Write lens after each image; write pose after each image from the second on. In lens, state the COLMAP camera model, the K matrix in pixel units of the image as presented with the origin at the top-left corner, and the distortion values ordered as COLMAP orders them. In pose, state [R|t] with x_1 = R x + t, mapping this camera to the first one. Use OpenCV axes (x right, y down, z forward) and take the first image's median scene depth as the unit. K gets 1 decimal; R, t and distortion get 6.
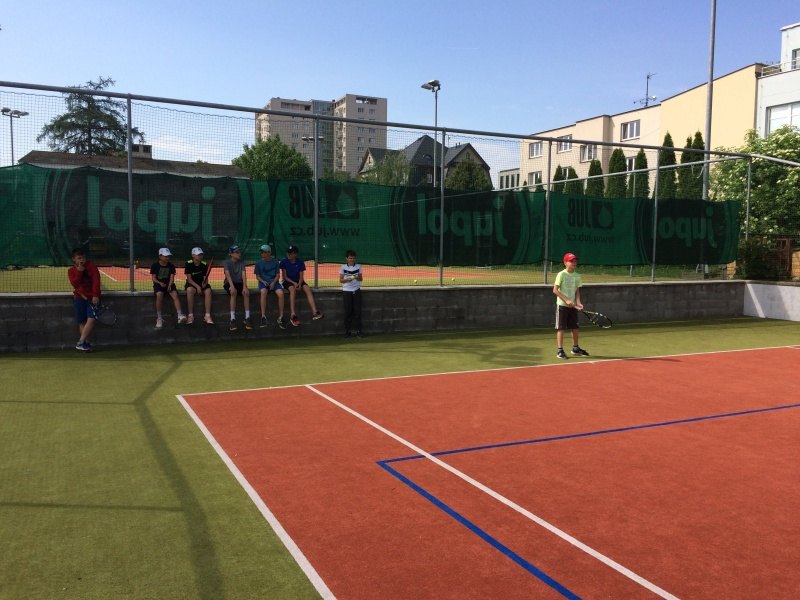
lens RADIAL K [[672.6, 0, 400.0], [0, 672.6, 300.0], [0, 0, 1]] dist [0.096454, -0.110962]
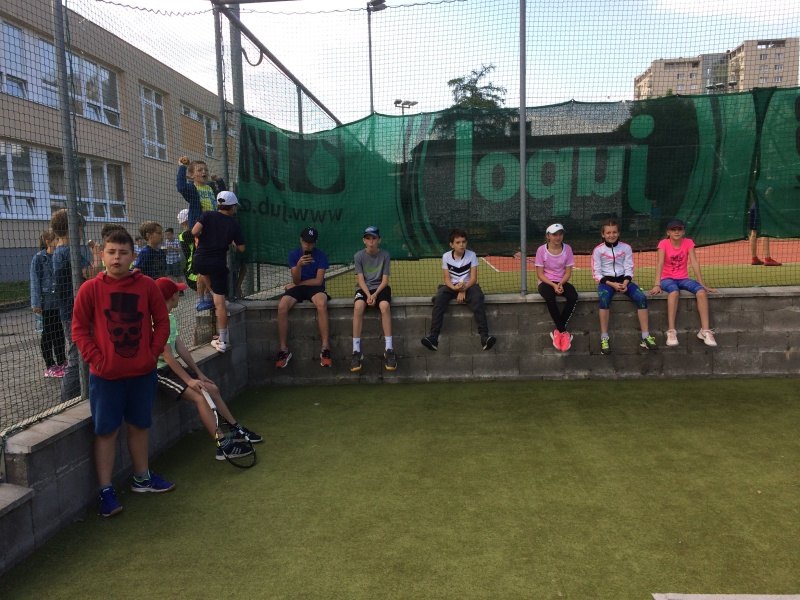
lens RADIAL K [[679.4, 0, 400.0], [0, 679.4, 300.0], [0, 0, 1]] dist [0.027284, -0.003614]
pose [[0.860771, 0.009157, -0.508910, -0.171836], [0.005289, 0.999623, 0.026932, -0.025100], [0.508965, -0.025874, 0.860398, 0.399282]]
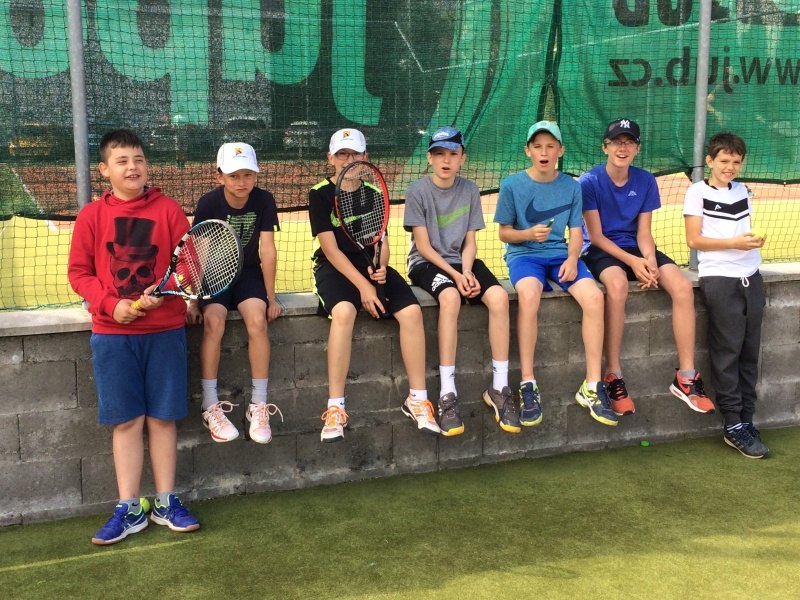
lens RADIAL K [[1040.8, 0, 387.7], [0, 1040.8, 295.5], [0, 0, 1]] dist [0.077182, 0.013499]
pose [[0.994114, -0.003475, -0.108280, -0.234436], [0.011790, 0.997019, 0.076254, -0.048085], [0.107693, -0.077082, 0.991192, 0.610122]]
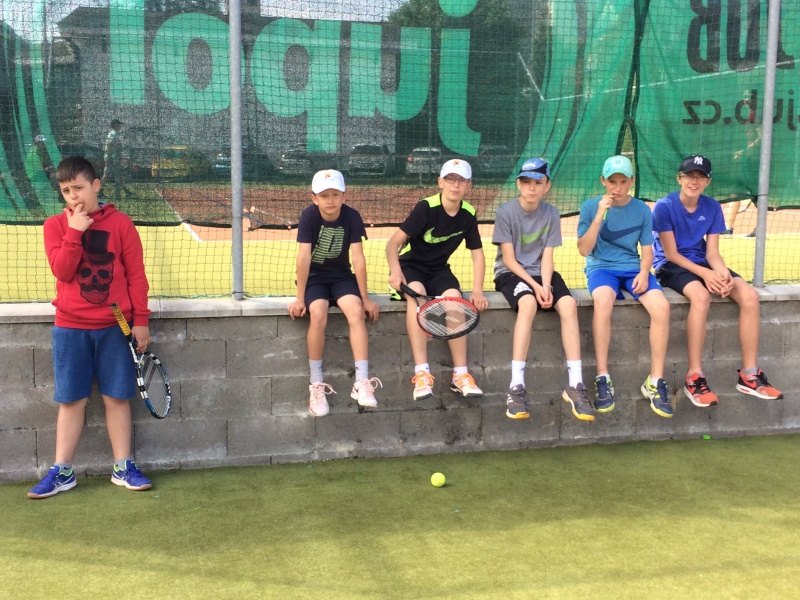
lens RADIAL K [[1040.0, 0, 400.0], [0, 1040.0, 300.0], [0, 0, 1]] dist [0.089505, 0.030871]
pose [[0.977510, 0.024568, -0.209454, -0.212038], [-0.013054, 0.998336, 0.056177, -0.042262], [0.210486, -0.052179, 0.976203, 0.526501]]
